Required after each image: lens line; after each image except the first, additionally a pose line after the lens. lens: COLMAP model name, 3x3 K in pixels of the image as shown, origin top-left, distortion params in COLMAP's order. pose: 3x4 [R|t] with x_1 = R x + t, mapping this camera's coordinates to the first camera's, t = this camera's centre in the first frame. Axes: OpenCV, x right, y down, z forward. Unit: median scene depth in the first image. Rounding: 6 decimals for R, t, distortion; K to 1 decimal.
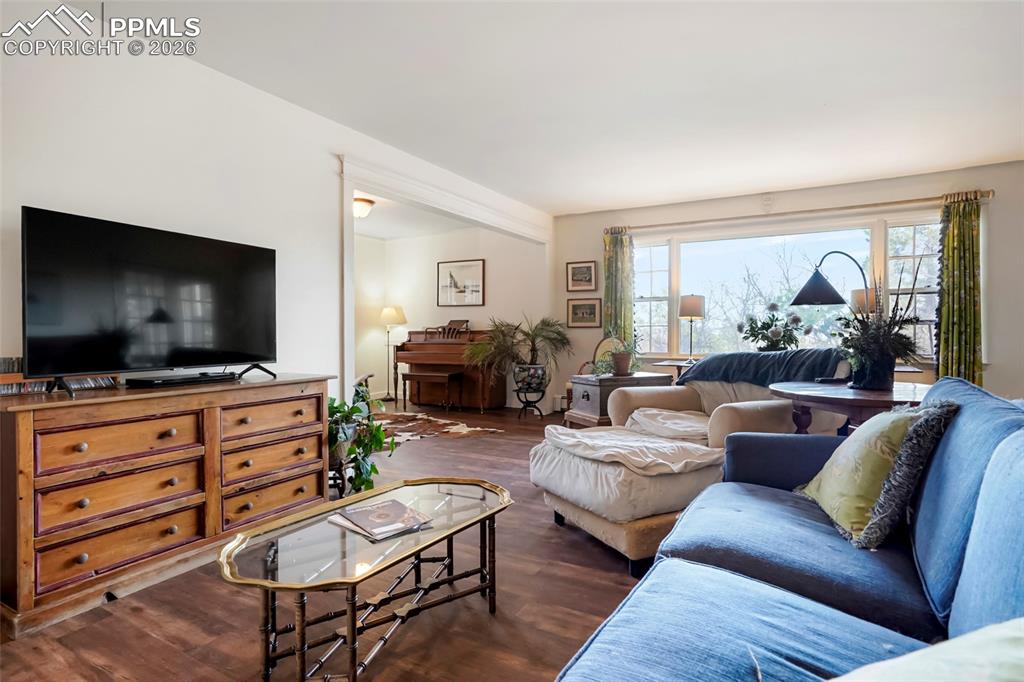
lens RADIAL K [[533.9, 0, 512.0], [0, 533.9, 341.0], [0, 0, 1]] dist [0.000121, 0.000180]
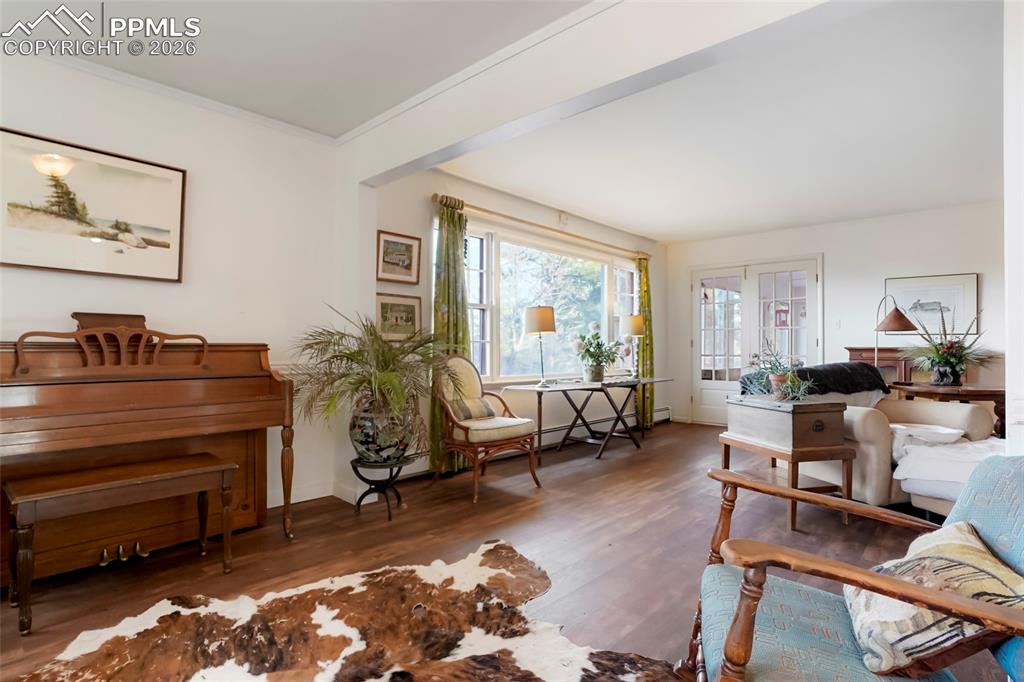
lens RADIAL K [[533.9, 0, 512.0], [0, 533.9, 341.0], [0, 0, 1]] dist [0.000121, 0.000180]
pose [[0.245528, 0.016139, 0.969255, -0.434787], [0.006623, 0.999810, -0.018326, -0.013537], [-0.969367, 0.010919, 0.245375, 0.727982]]
